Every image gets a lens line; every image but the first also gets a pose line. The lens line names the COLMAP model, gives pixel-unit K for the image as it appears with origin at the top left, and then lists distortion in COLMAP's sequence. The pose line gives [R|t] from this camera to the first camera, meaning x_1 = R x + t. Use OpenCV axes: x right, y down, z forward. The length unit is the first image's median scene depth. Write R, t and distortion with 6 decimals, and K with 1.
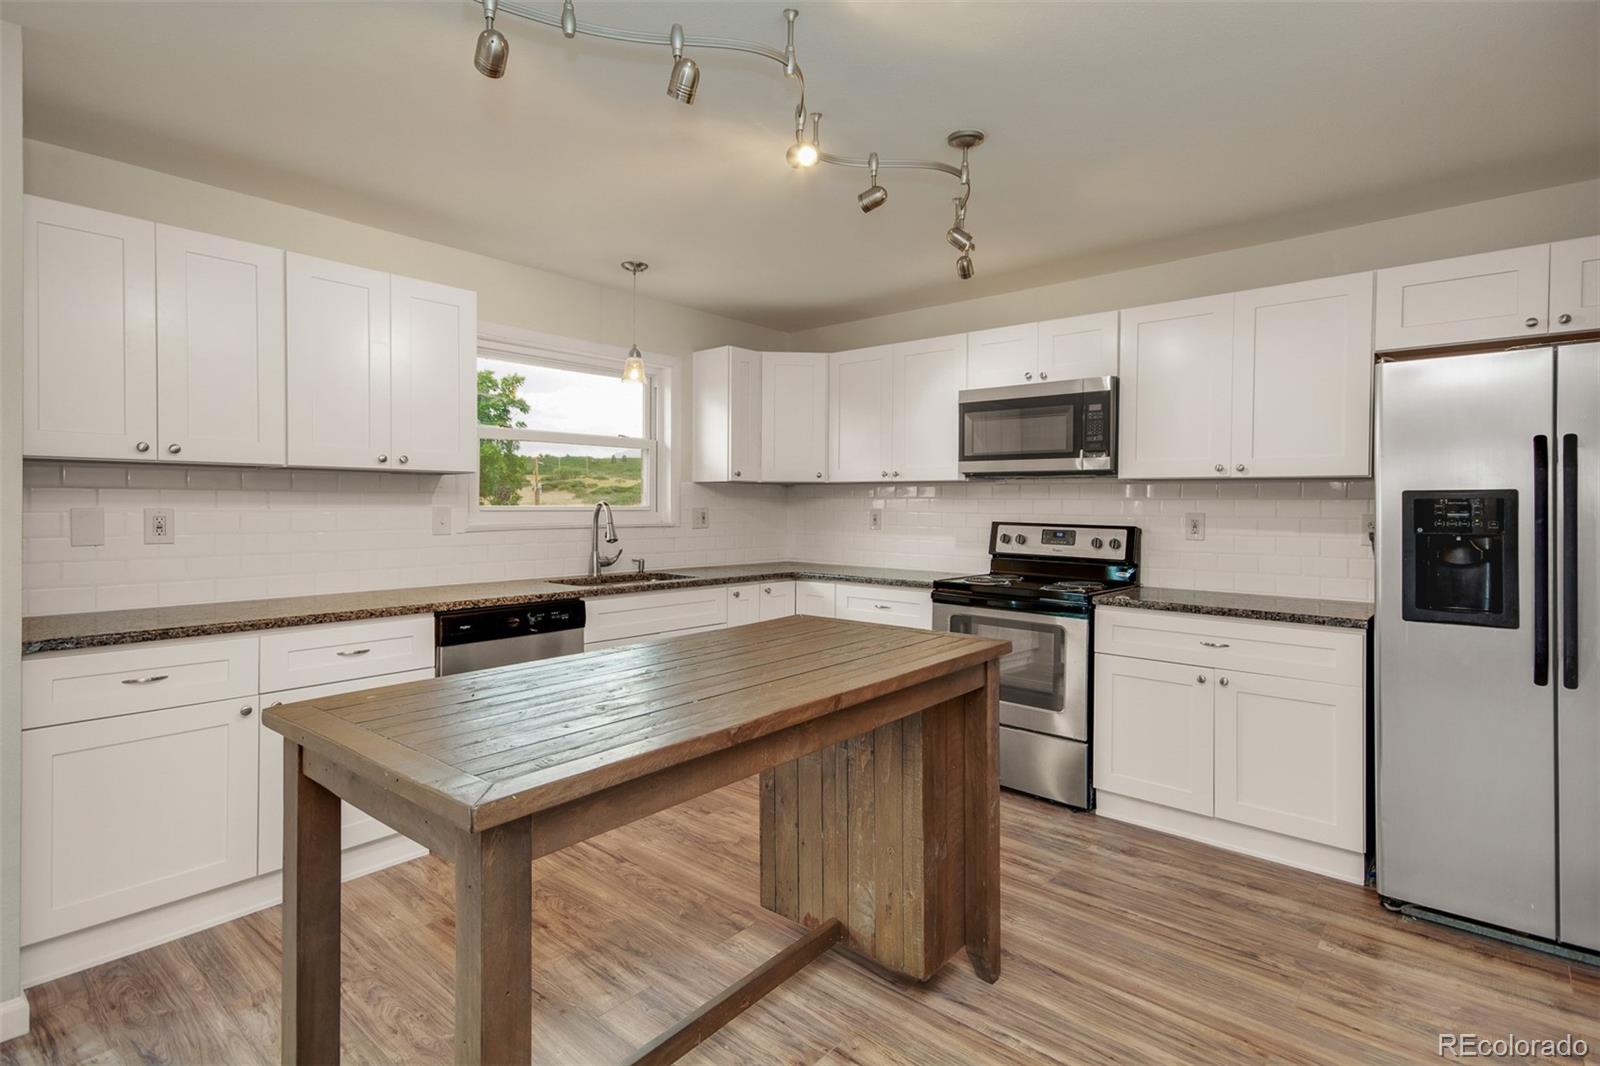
lens RADIAL K [[767.1, 0, 839.8], [0, 767.1, 501.6], [0, 0, 1]] dist [-0.000039, 0.000003]
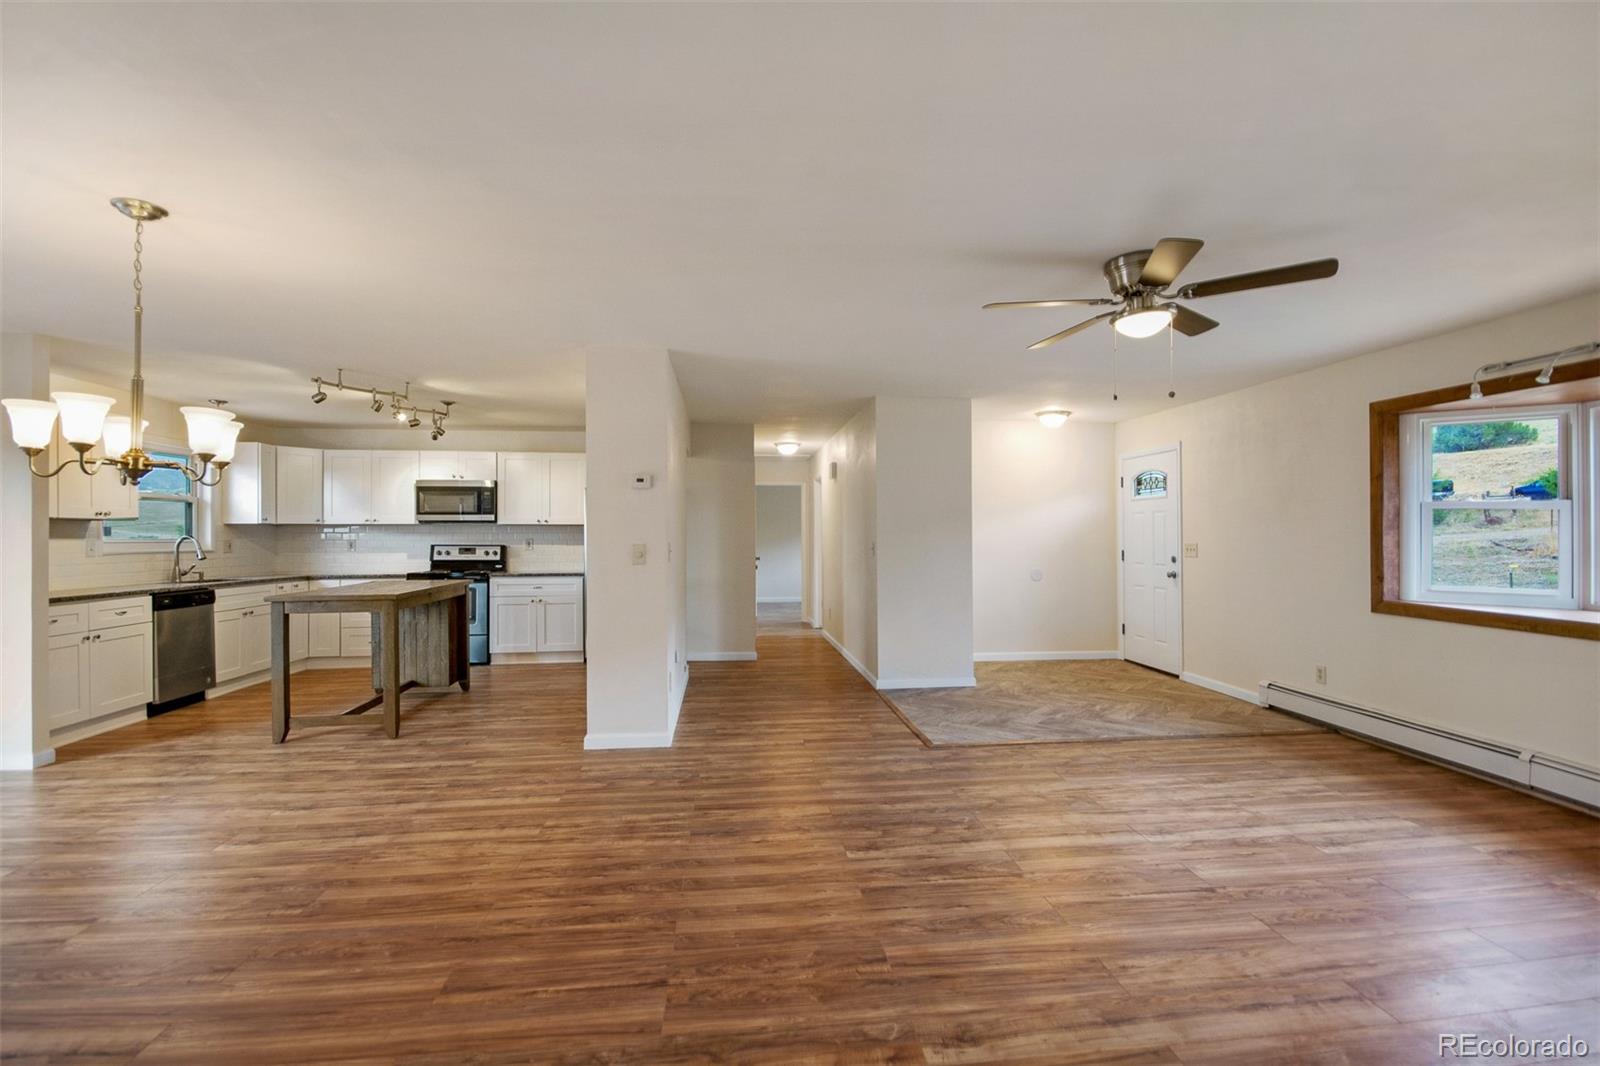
lens RADIAL K [[730.4, 0, 809.0], [0, 730.4, 533.9], [0, 0, 1]] dist [-0.000127, -0.000322]
pose [[0.694610, -0.006791, 0.719355, -0.526849], [0.006885, 0.999972, 0.002792, -0.000509], [-0.719354, 0.003014, 0.694637, -1.117299]]
